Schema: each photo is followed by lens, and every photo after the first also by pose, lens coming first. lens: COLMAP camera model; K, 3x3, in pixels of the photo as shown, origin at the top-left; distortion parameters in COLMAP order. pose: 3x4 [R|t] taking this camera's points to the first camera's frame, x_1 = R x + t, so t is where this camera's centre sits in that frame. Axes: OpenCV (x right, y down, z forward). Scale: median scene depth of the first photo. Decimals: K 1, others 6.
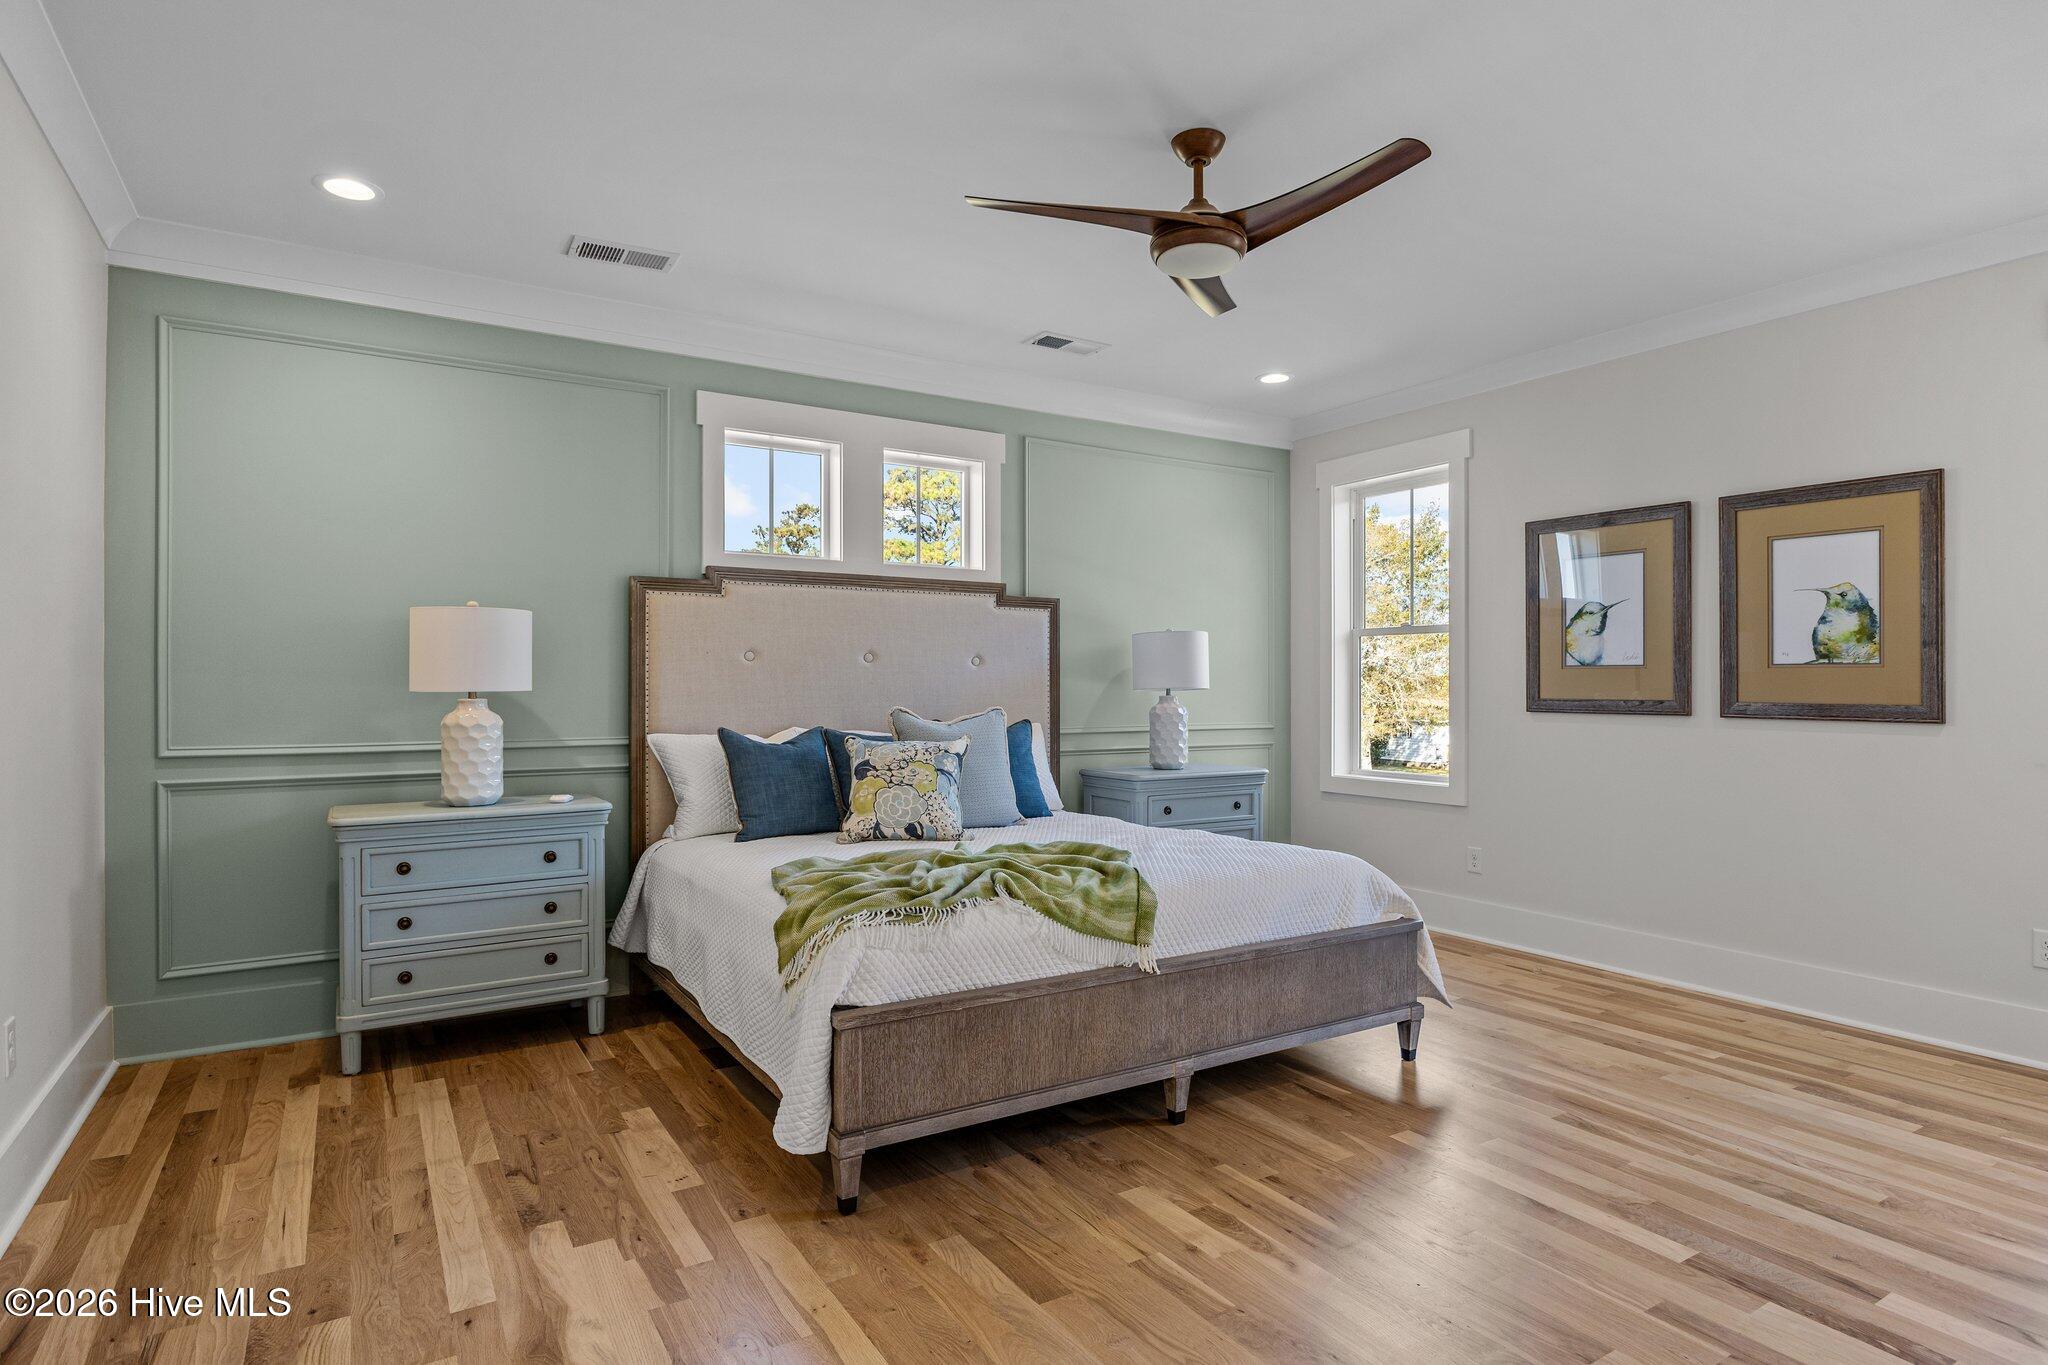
lens RADIAL K [[1106.3, 0, 1027.8], [0, 1106.3, 683.0], [0, 0, 1]] dist [-0.005134, -0.000774]
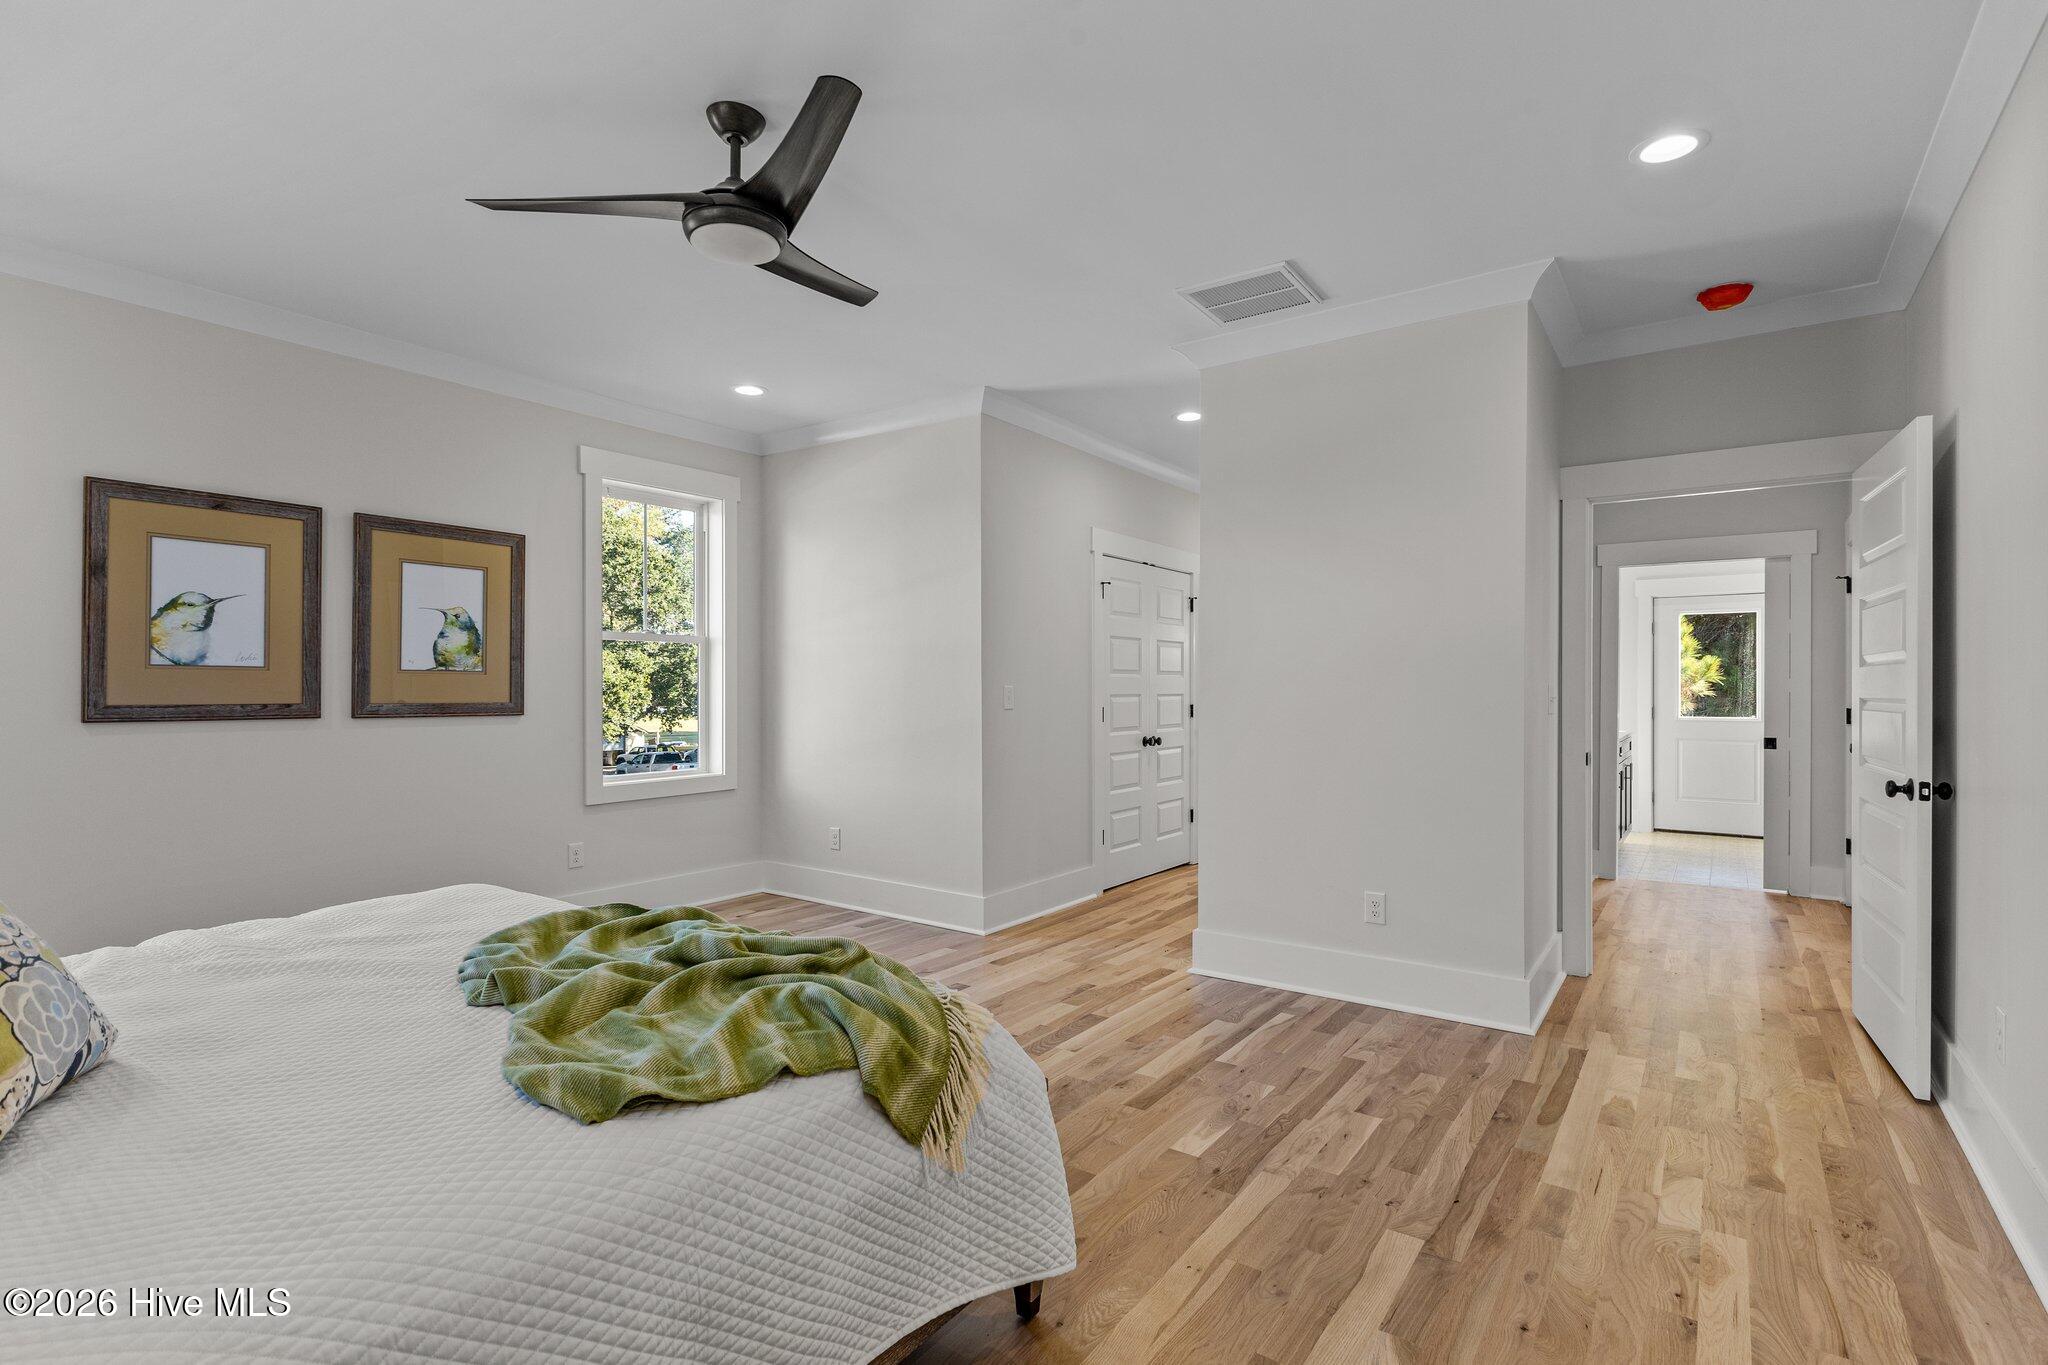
lens RADIAL K [[999.6, 0, 1026.9], [0, 999.6, 684.5], [0, 0, 1]] dist [-0.000886, -0.000081]
pose [[-0.396761, 0.002669, 0.917918, -0.519345], [-0.002077, 0.999991, -0.003806, 0.000903], [-0.917919, -0.003417, -0.396752, 0.783700]]
